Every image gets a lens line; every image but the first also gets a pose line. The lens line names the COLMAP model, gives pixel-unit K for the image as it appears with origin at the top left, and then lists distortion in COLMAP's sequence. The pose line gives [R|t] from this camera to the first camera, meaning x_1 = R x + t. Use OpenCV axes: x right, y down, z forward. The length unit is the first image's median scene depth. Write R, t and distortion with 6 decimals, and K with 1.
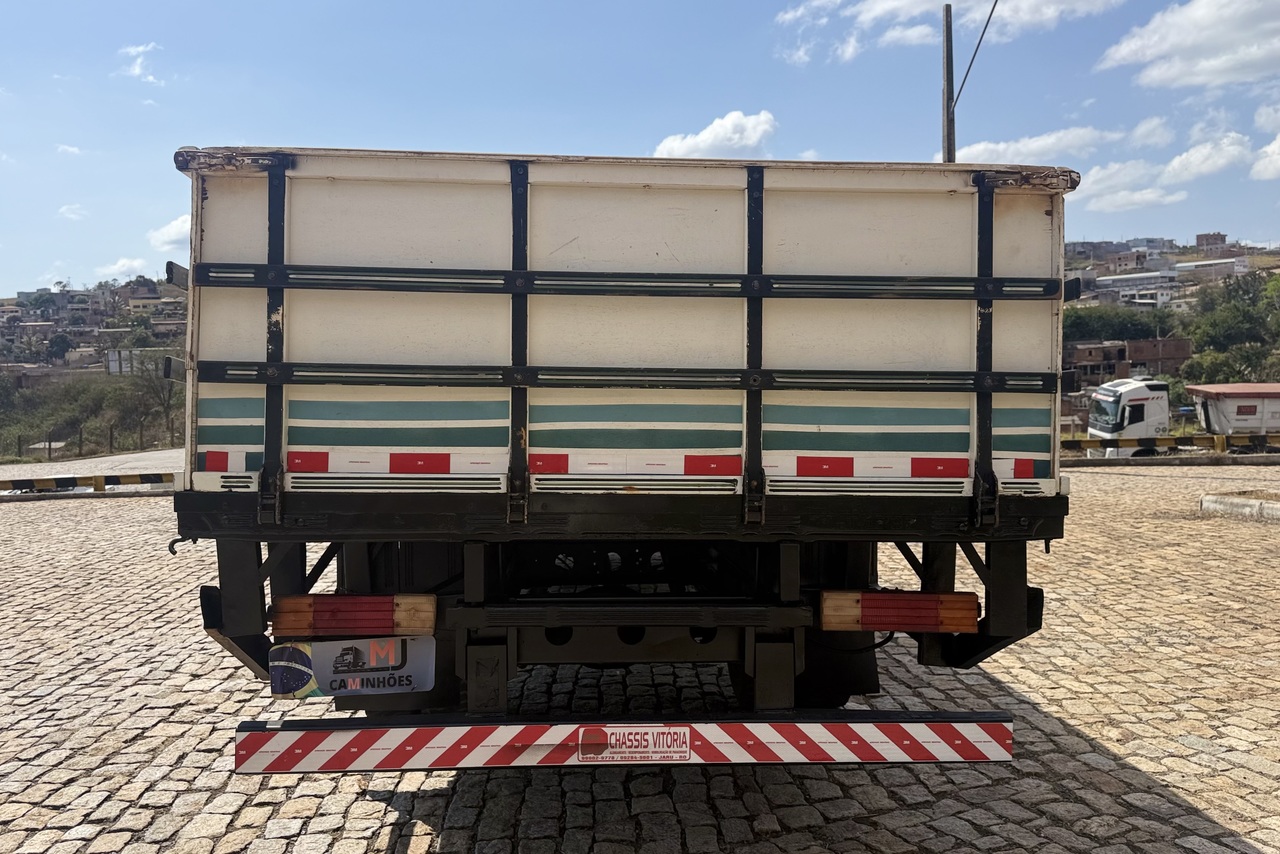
lens RADIAL K [[1071.9, 0, 643.9], [0, 1071.9, 429.3], [0, 0, 1]] dist [0.126734, -0.215804]
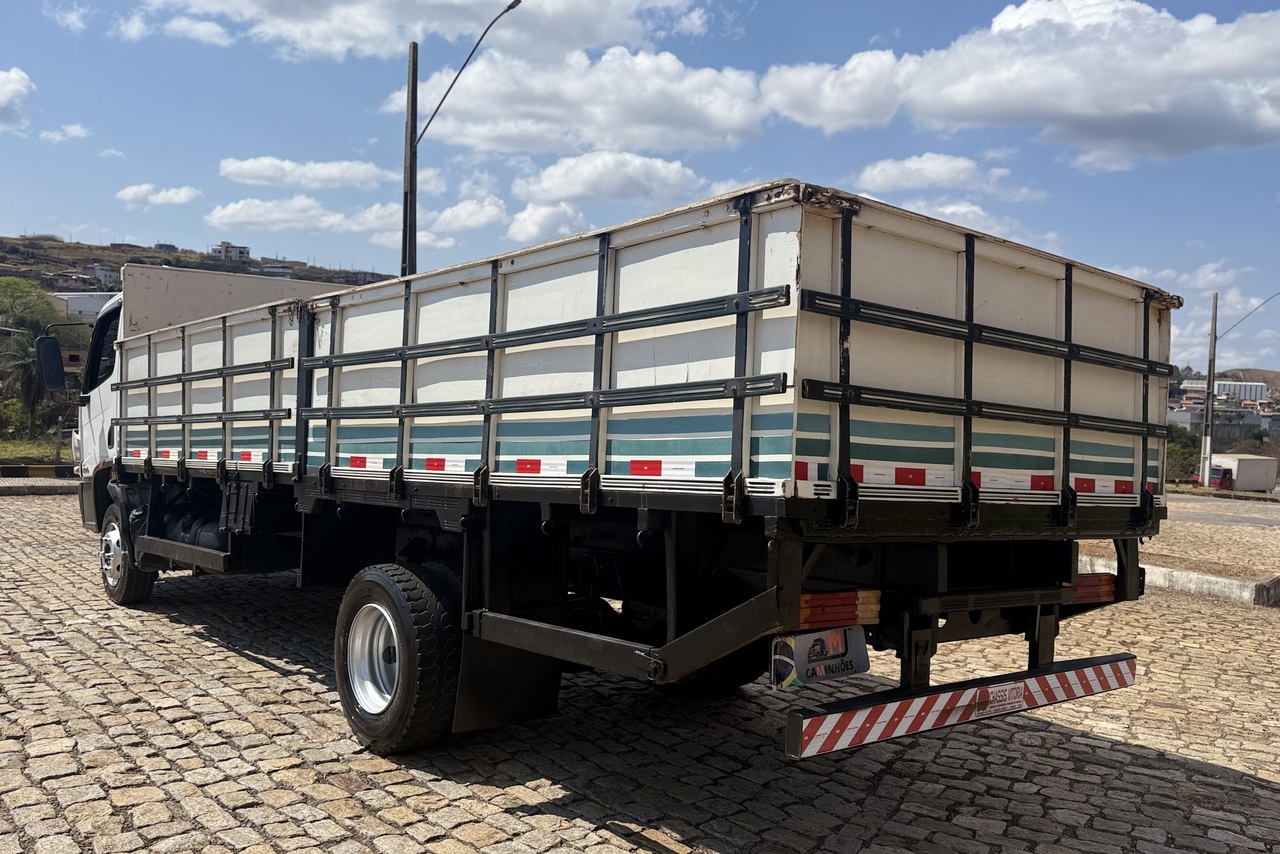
lens RADIAL K [[1071.9, 0, 643.9], [0, 1071.9, 429.3], [0, 0, 1]] dist [0.126734, -0.215804]
pose [[0.792498, 0.046811, 0.608076, -0.656890], [-0.037465, 0.998904, -0.028070, 0.013575], [-0.608723, -0.000537, 0.793382, 0.133491]]
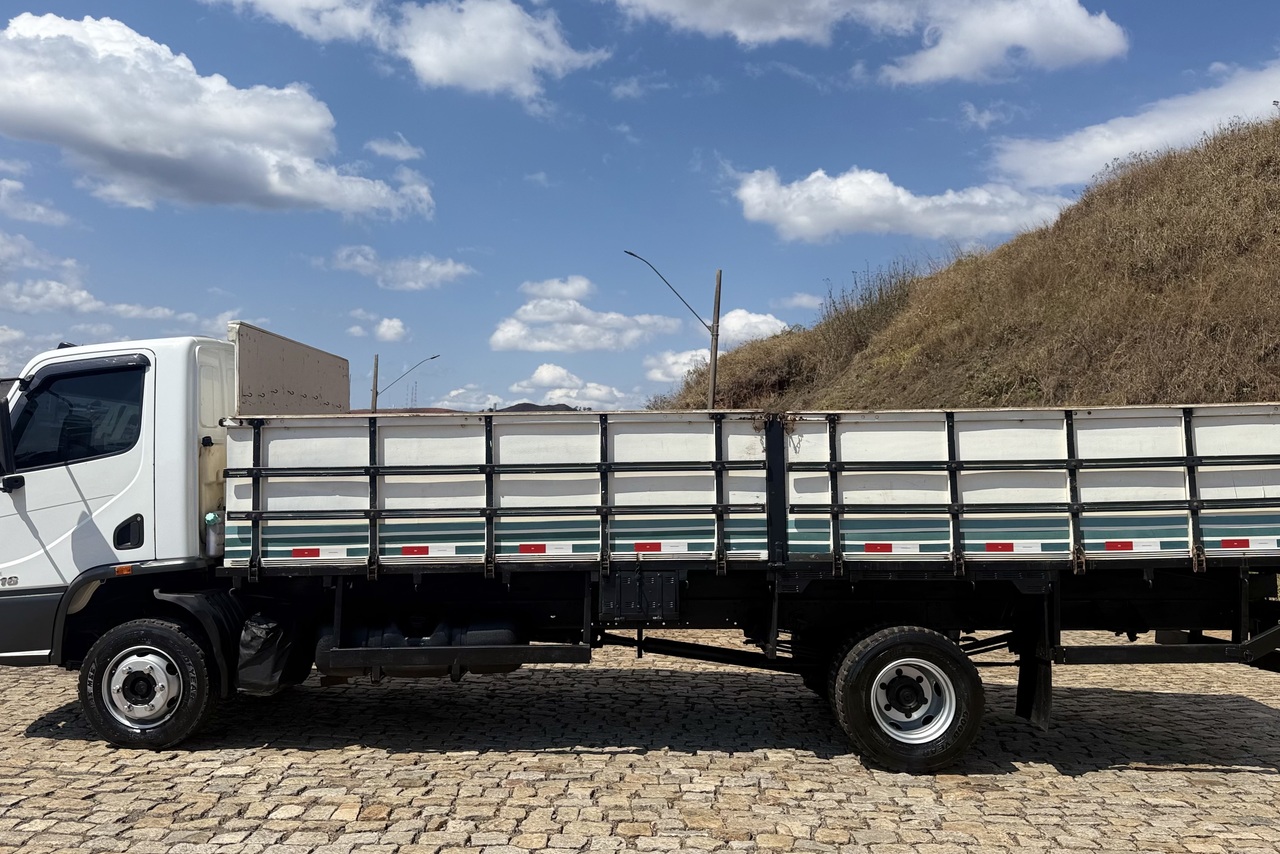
lens RADIAL K [[1071.9, 0, 643.9], [0, 1071.9, 429.3], [0, 0, 1]] dist [0.126734, -0.215804]
pose [[0.051716, 0.080042, 0.995449, -1.522334], [-0.002413, 0.996790, -0.080024, -0.010093], [-0.998659, 0.001736, 0.051744, 1.283004]]
